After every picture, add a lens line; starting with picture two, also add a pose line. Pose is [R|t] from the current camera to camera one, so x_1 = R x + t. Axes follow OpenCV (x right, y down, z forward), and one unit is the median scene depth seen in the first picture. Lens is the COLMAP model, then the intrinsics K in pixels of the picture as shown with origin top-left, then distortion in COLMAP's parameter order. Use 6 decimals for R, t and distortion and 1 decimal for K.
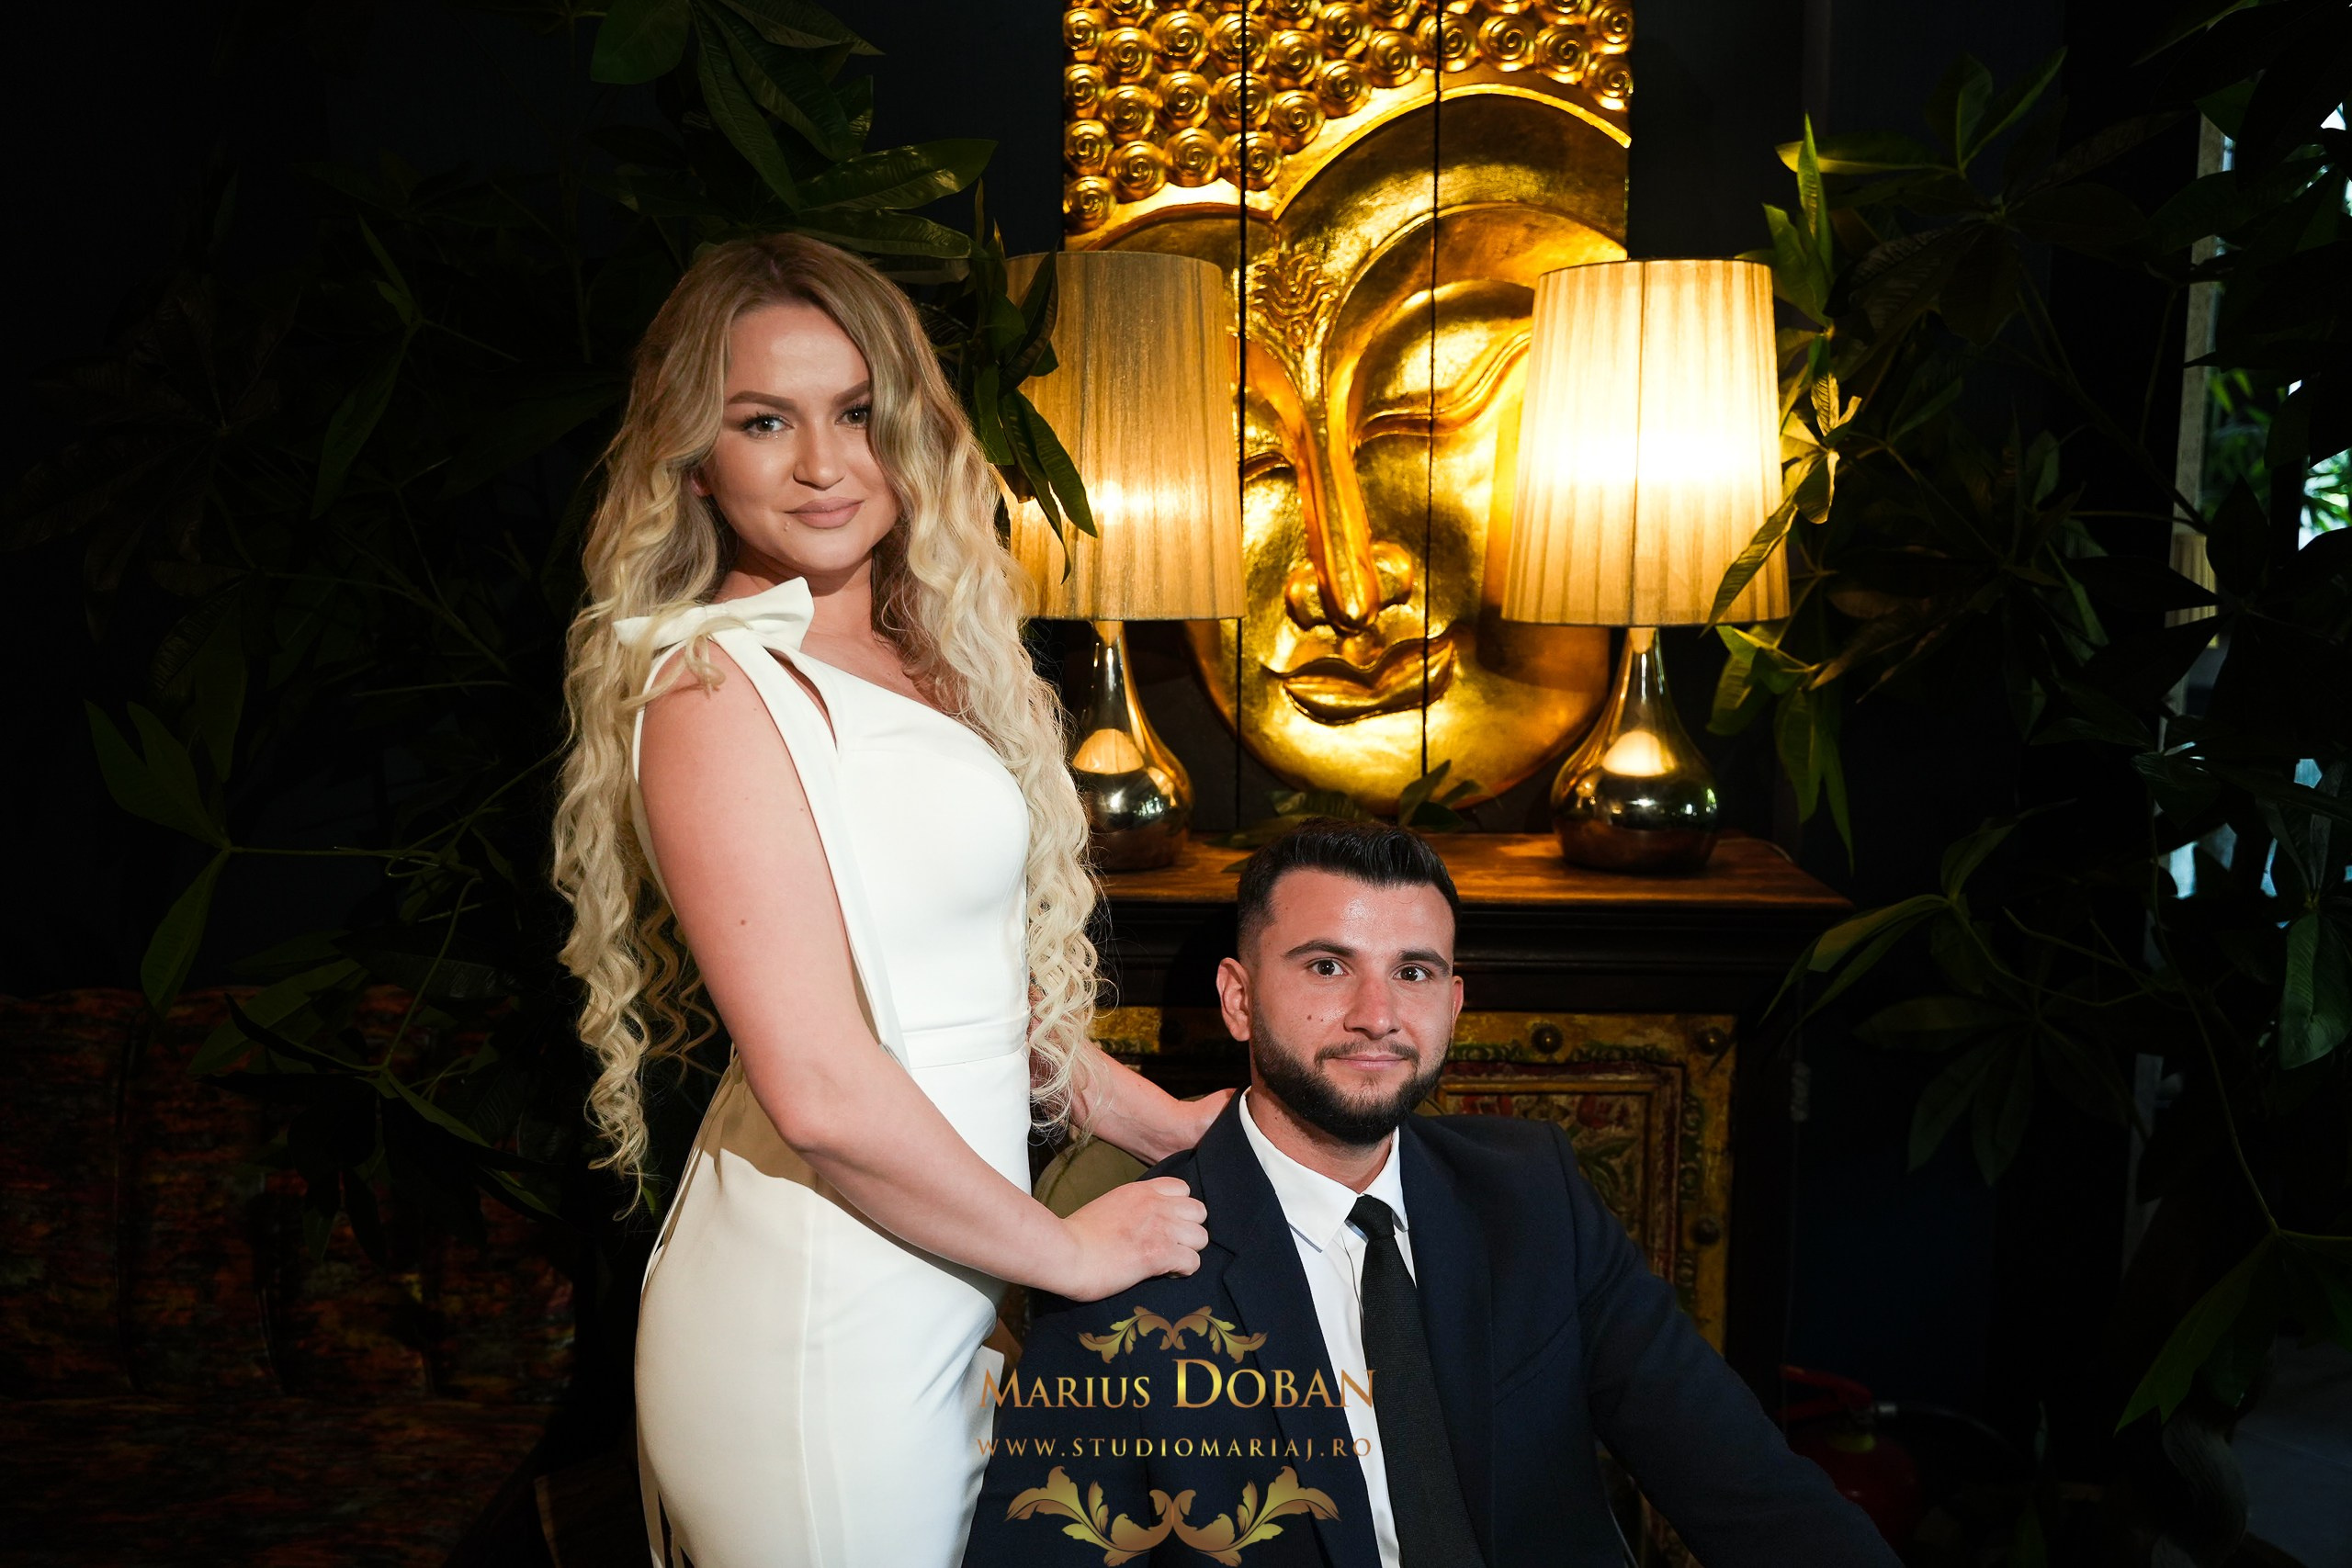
lens RADIAL K [[1835.3, 0, 1185.0], [0, 1835.3, 790.4], [0, 0, 1]] dist [-0.012000, 0.002505]
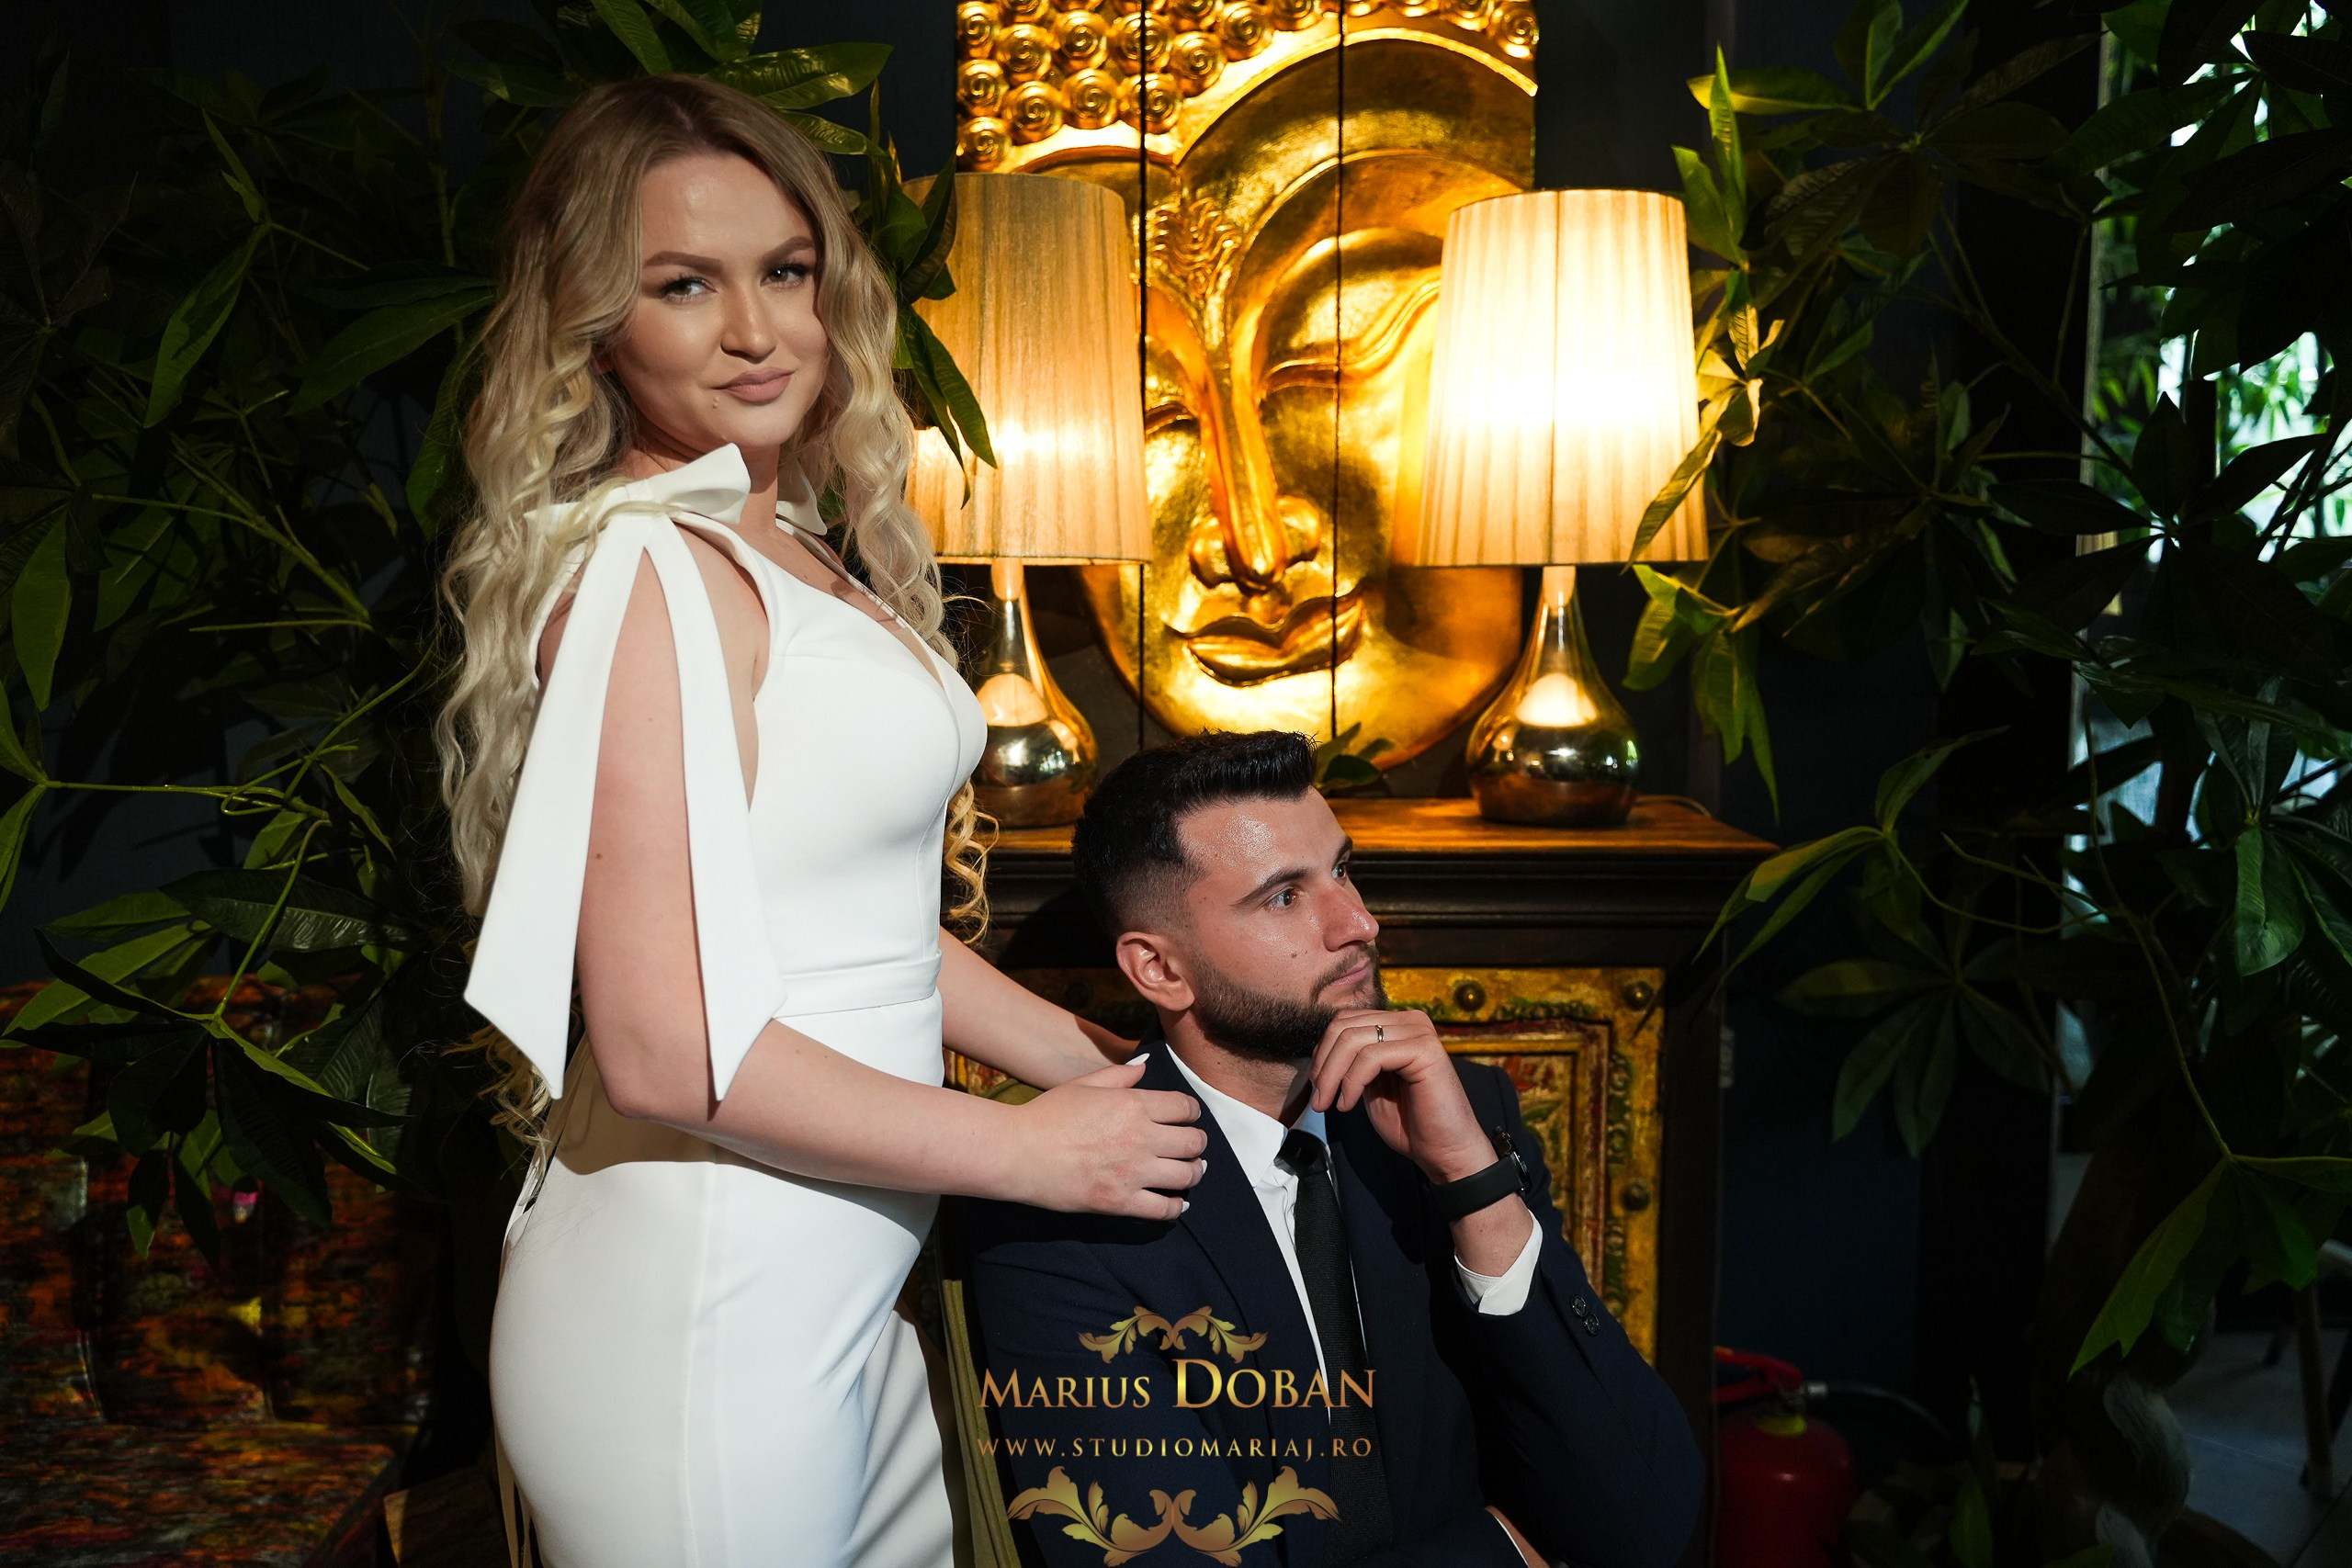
lens RADIAL K [[1852.2, 0, 1176.0], [0, 1852.2, 784.0], [0, 0, 1]] dist [-0.009265, -0.002459]
pose [[0.998049, -0.005786, 0.062169, -0.013801], [0.008139, 0.999257, -0.037661, 0.054103], [-0.061905, 0.038094, 0.997355, 0.036131]]
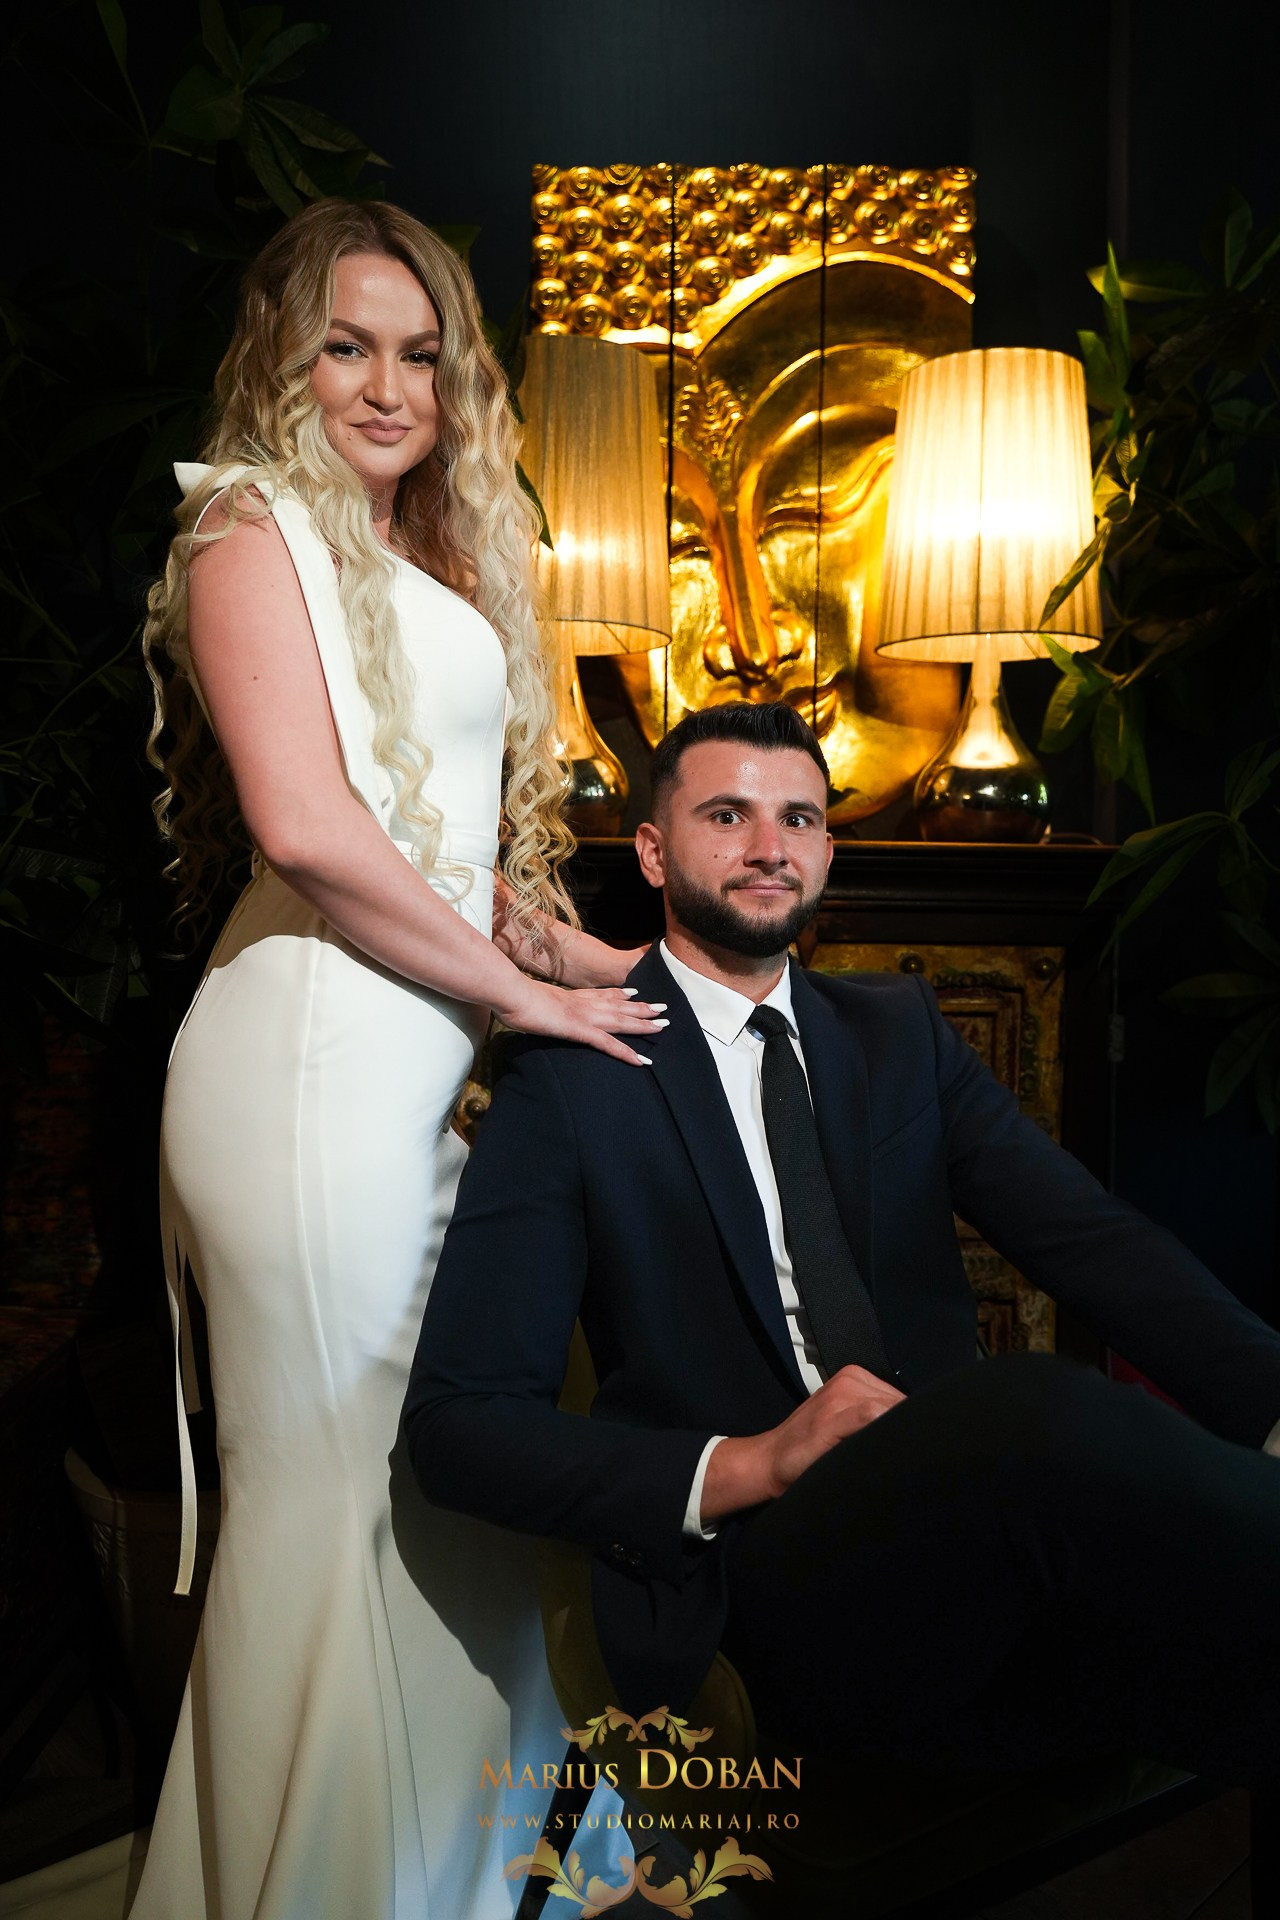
lens RADIAL K [[1495.9, 0, 645.4], [0, 1495.9, 969.3], [0, 0, 1]] dist [-0.011241, 0.001885]
pose [[0.999831, 0.009447, 0.015798, 0.001222], [-0.008272, 0.997312, -0.072806, 0.192099], [-0.016443, 0.072663, 0.997221, -0.003638]]
